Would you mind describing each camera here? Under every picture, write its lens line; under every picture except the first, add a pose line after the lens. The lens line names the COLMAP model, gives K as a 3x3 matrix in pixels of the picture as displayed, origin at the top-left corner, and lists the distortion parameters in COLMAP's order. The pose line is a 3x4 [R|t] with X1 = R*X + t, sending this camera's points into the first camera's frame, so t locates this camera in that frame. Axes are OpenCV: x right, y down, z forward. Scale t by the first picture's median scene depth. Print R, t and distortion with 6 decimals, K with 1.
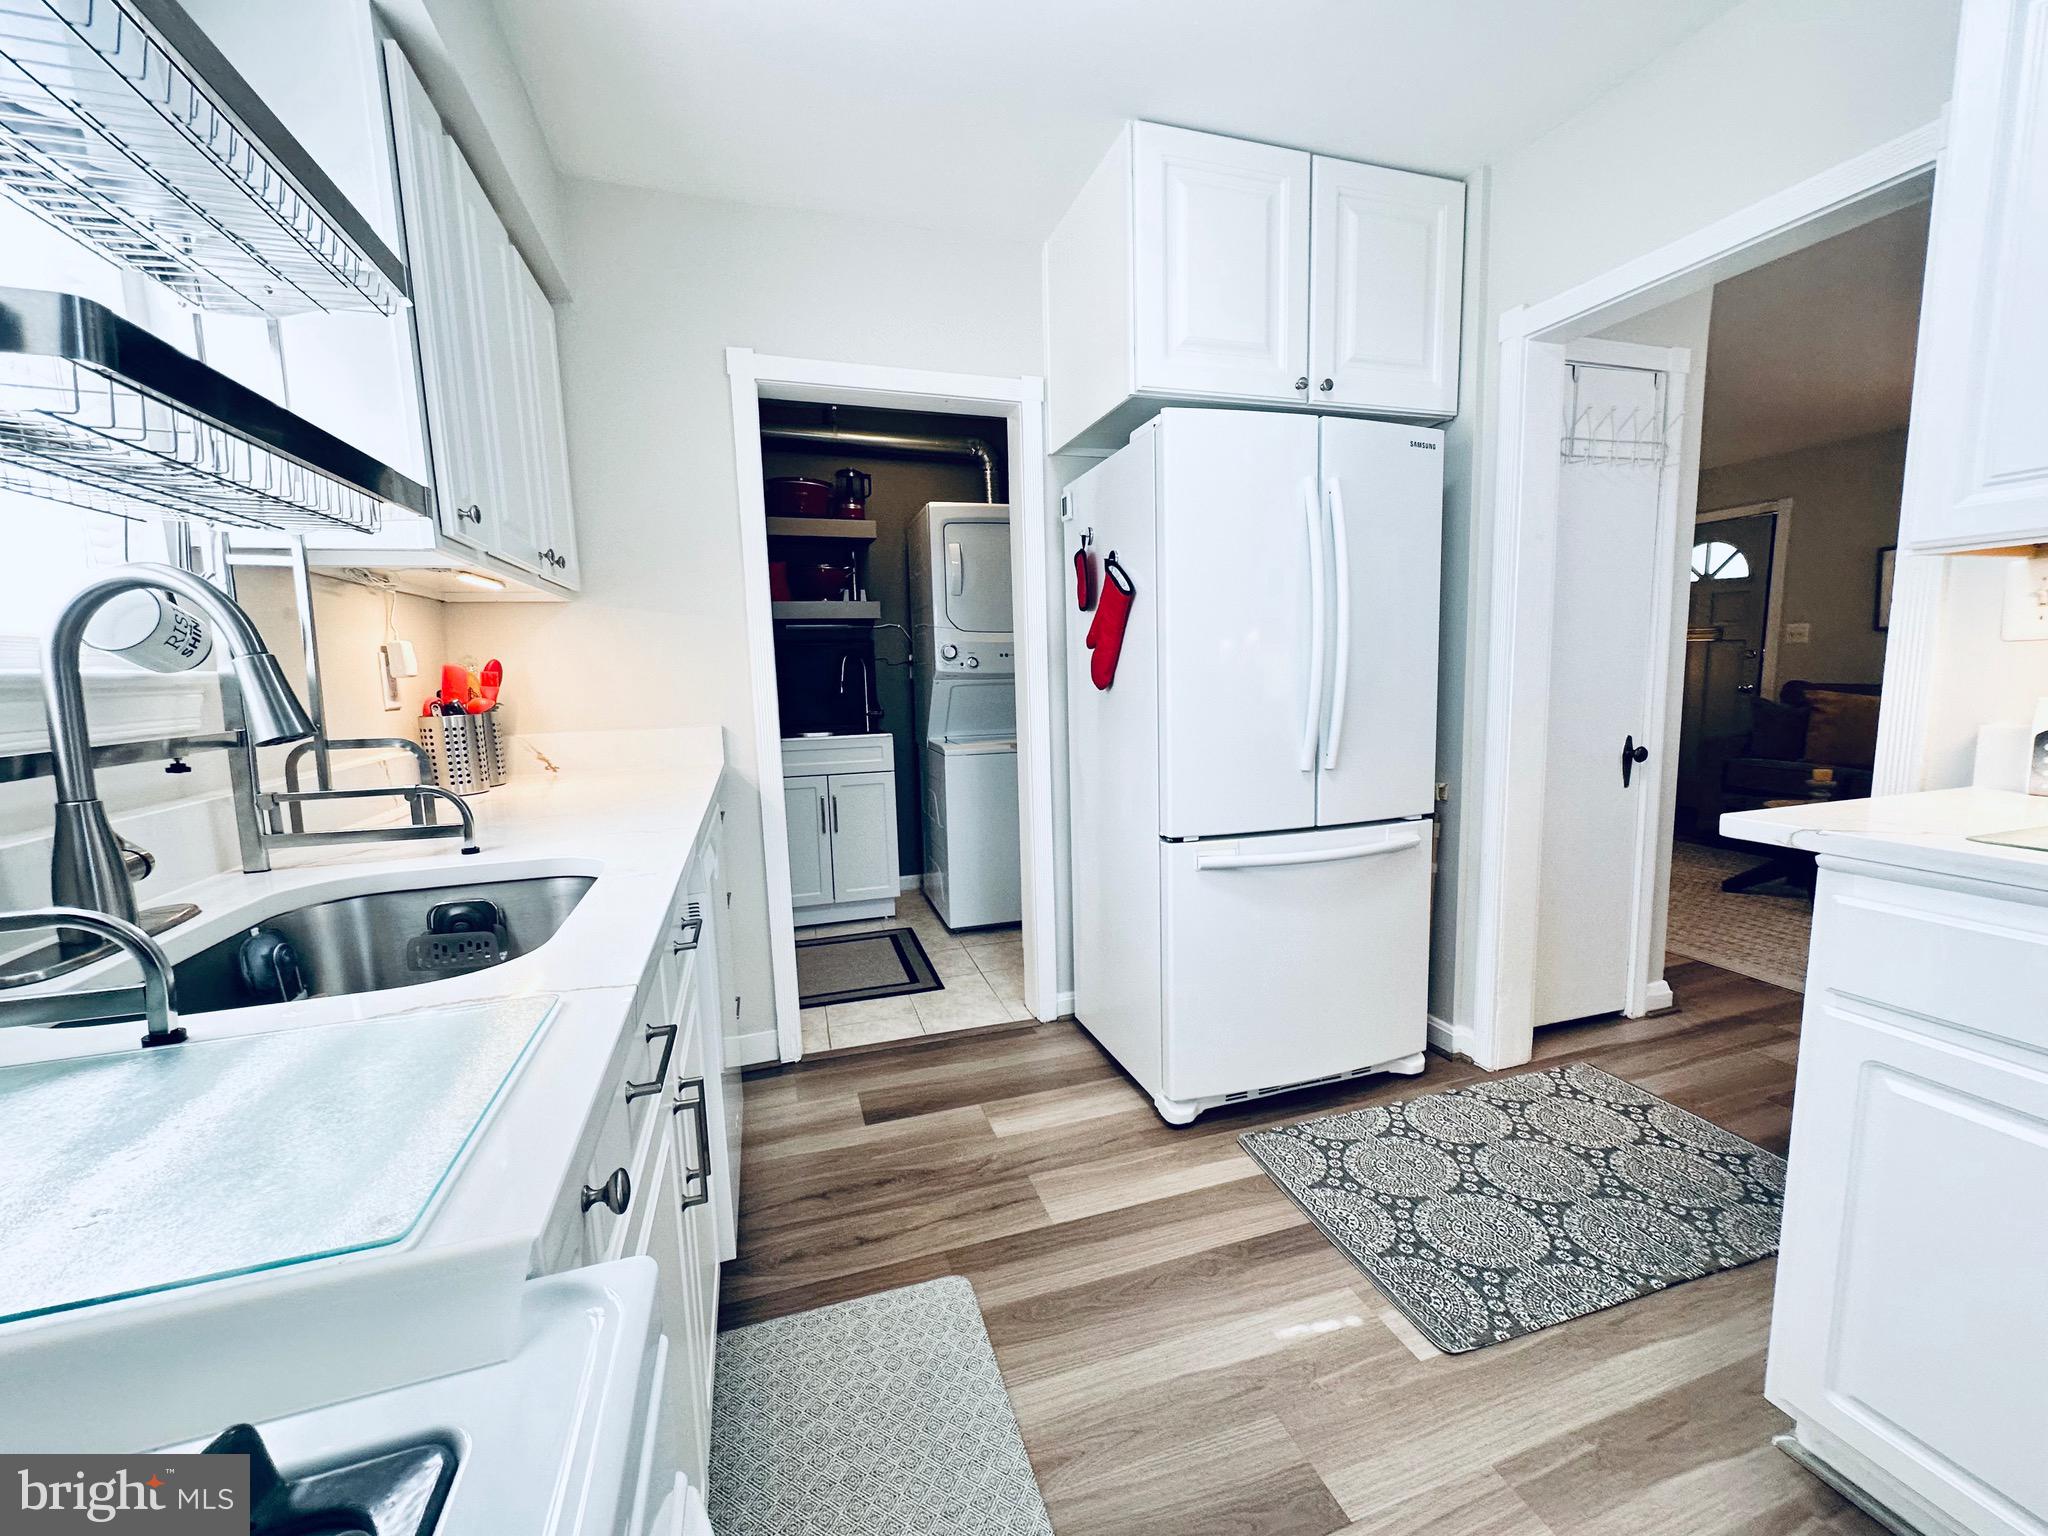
lens RADIAL K [[828.6, 0, 1016.2], [0, 828.6, 774.8], [0, 0, 1]] dist [-0.001515, -0.000150]
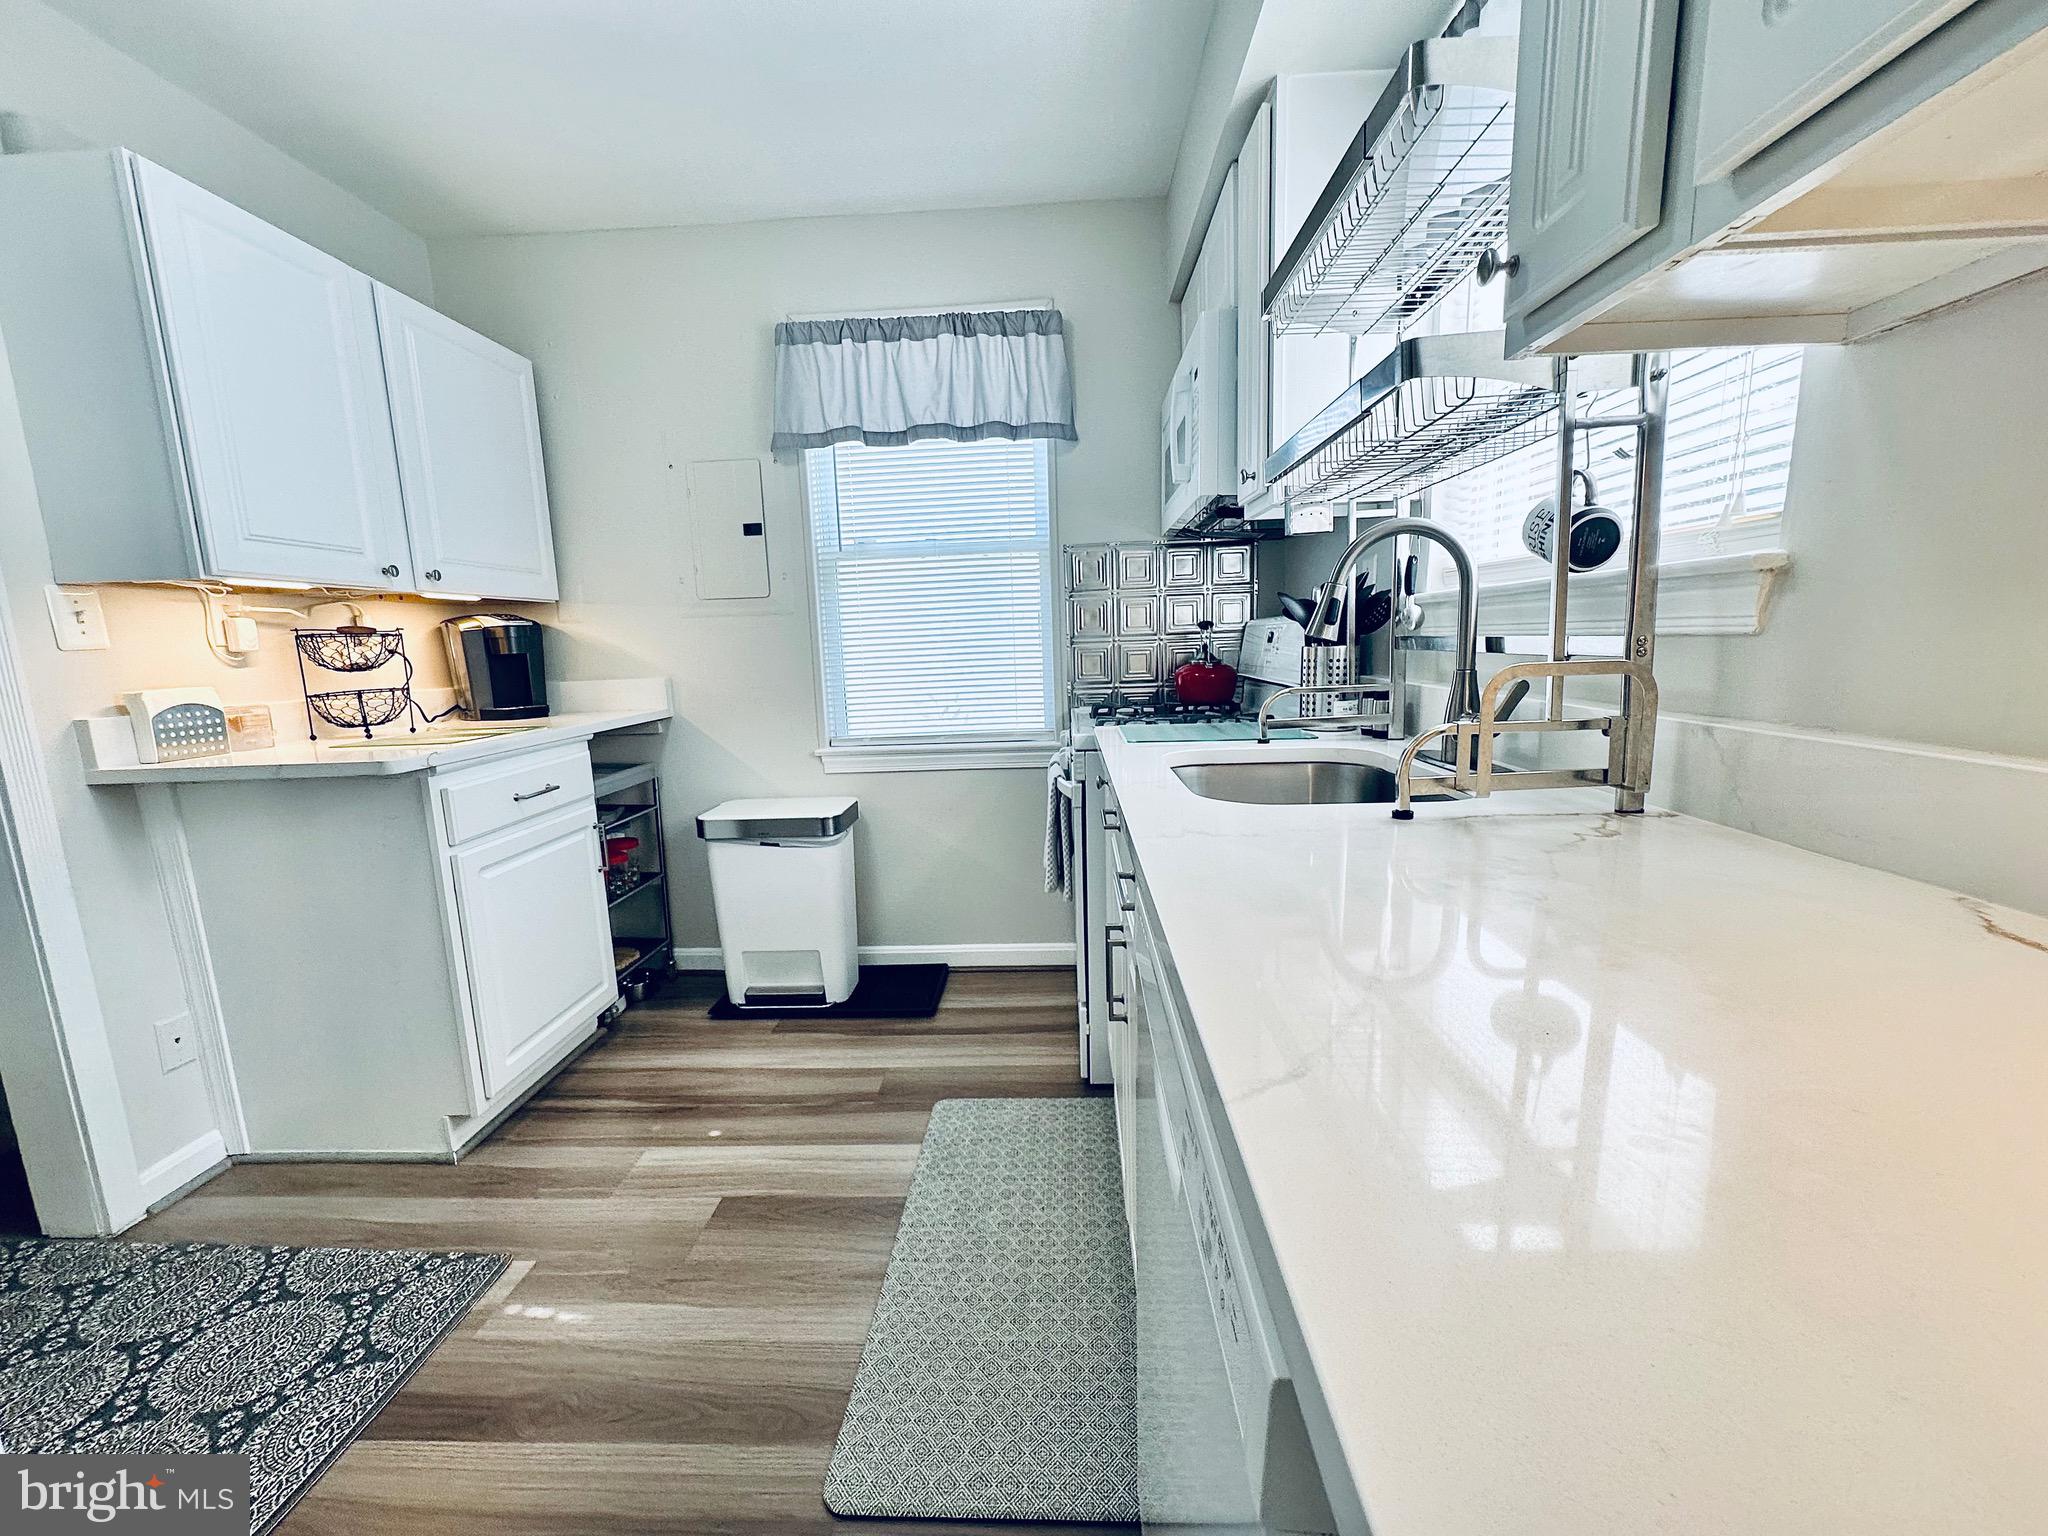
lens RADIAL K [[814.0, 0, 1031.7], [0, 814.0, 772.2], [0, 0, 1]] dist [0.000308, -0.000498]
pose [[-0.940740, 0.005682, 0.339082, -0.470206], [0.103577, 0.956898, 0.271326, -0.146453], [-0.322925, 0.290368, -0.900781, 1.407118]]
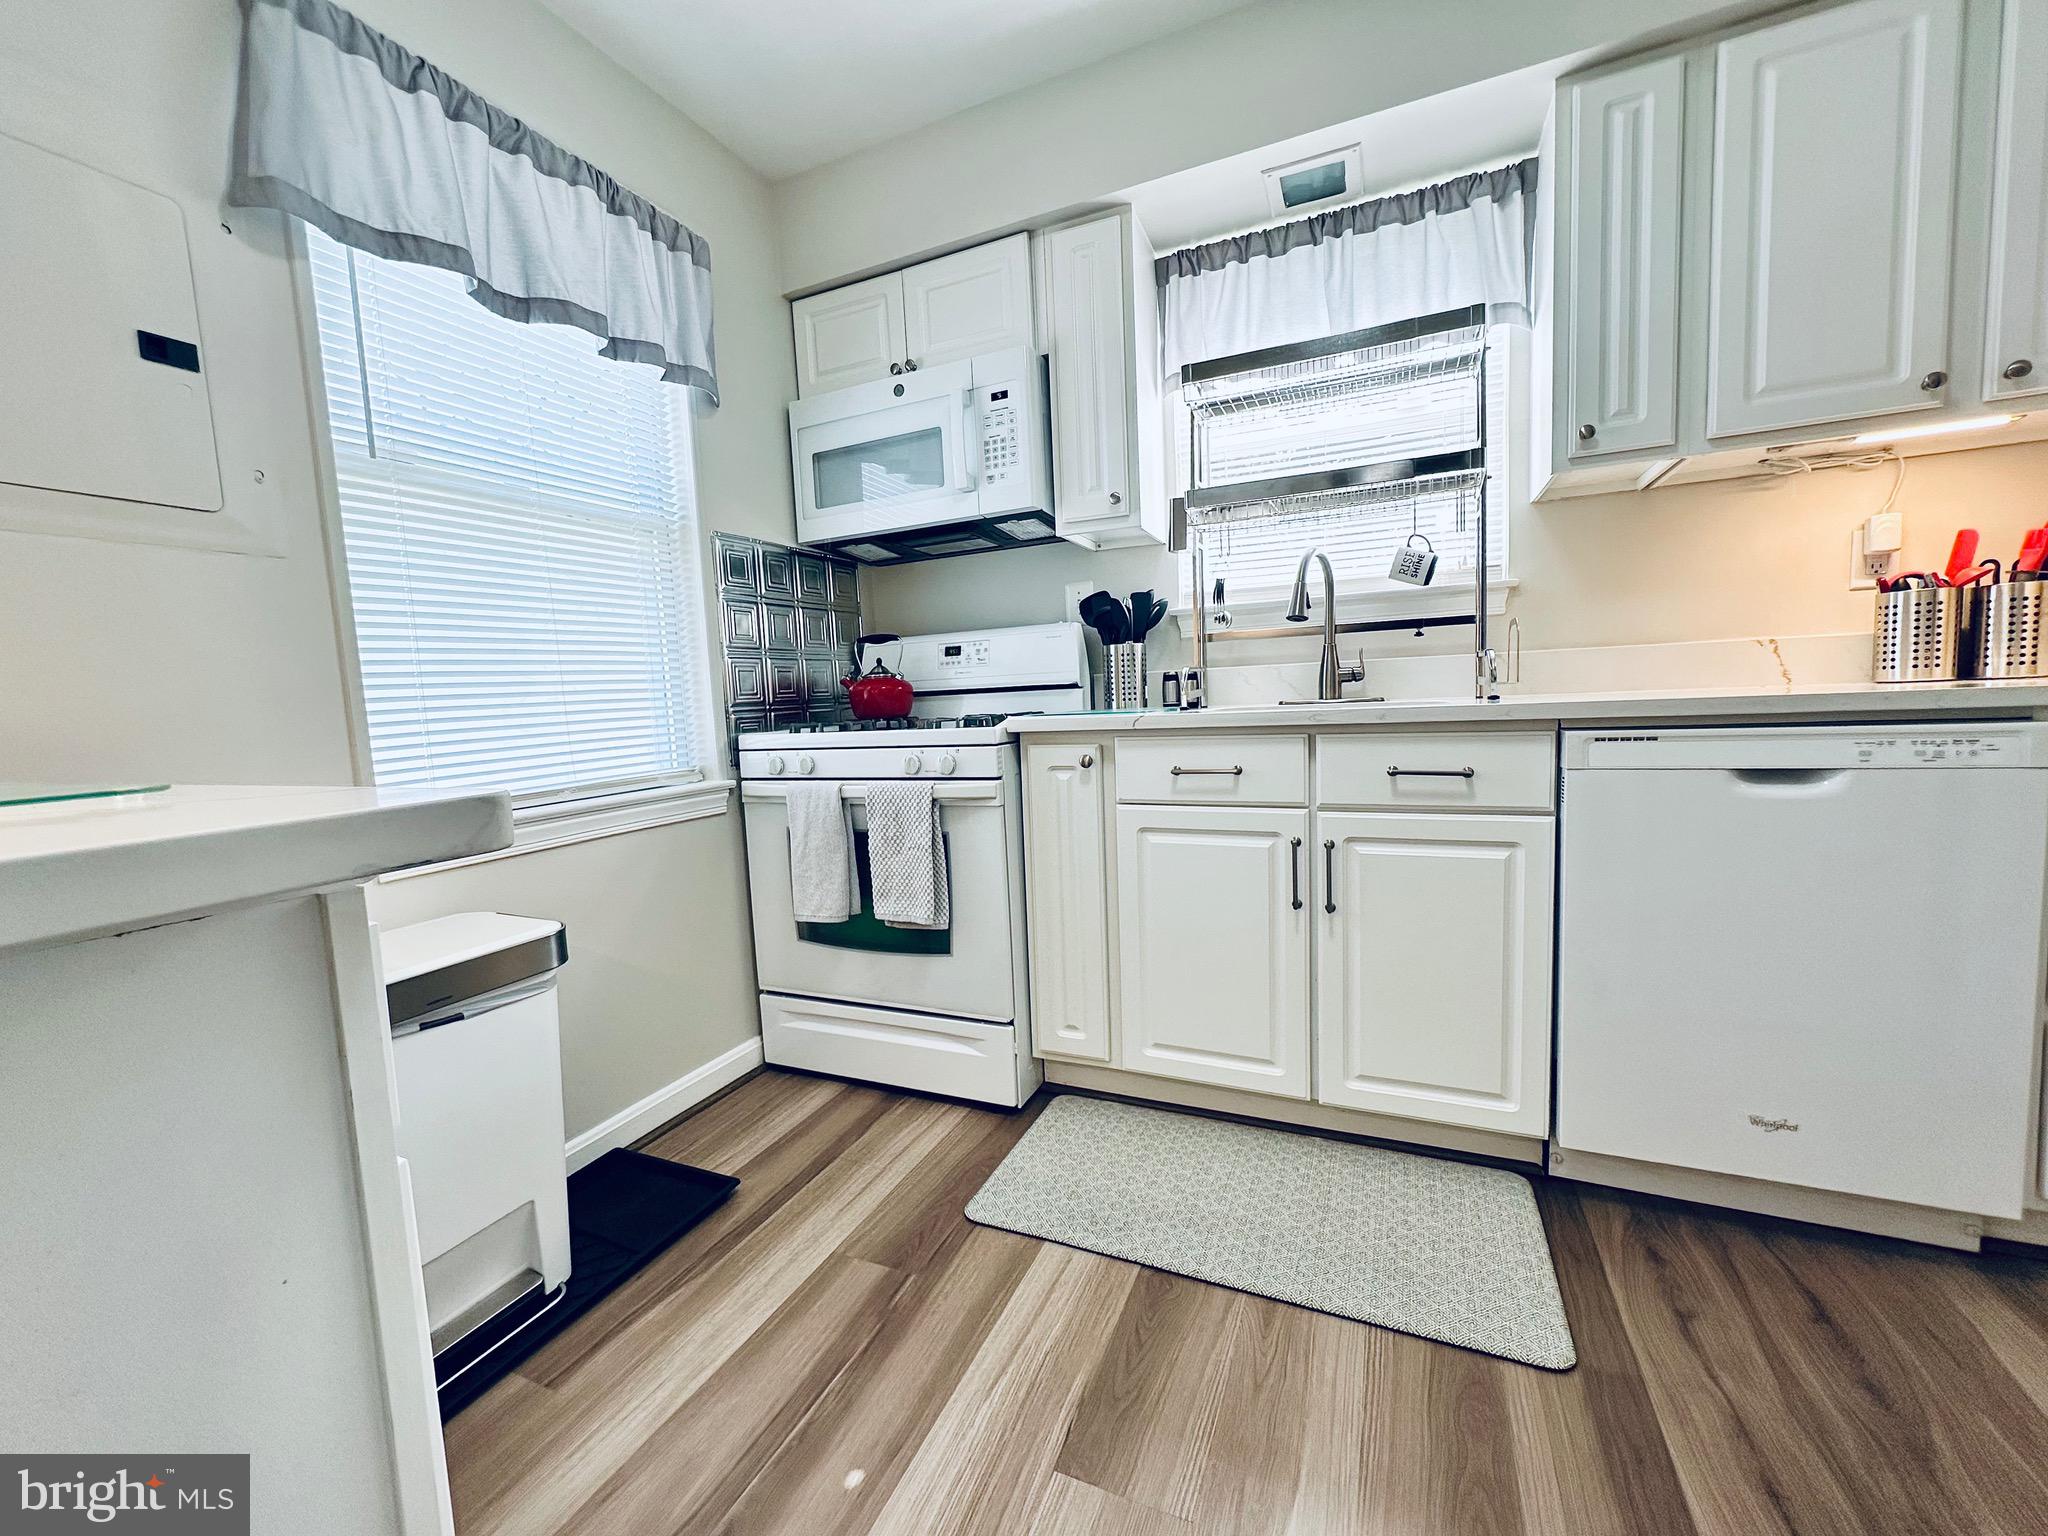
lens RADIAL K [[804.7, 0, 1028.2], [0, 804.7, 771.8], [0, 0, 1]] dist [-0.000938, 0.000478]
pose [[-0.662522, 0.133445, -0.737060, 0.712939], [-0.031738, 0.978118, 0.205617, -0.034061], [0.748370, 0.159619, -0.643789, 1.036351]]
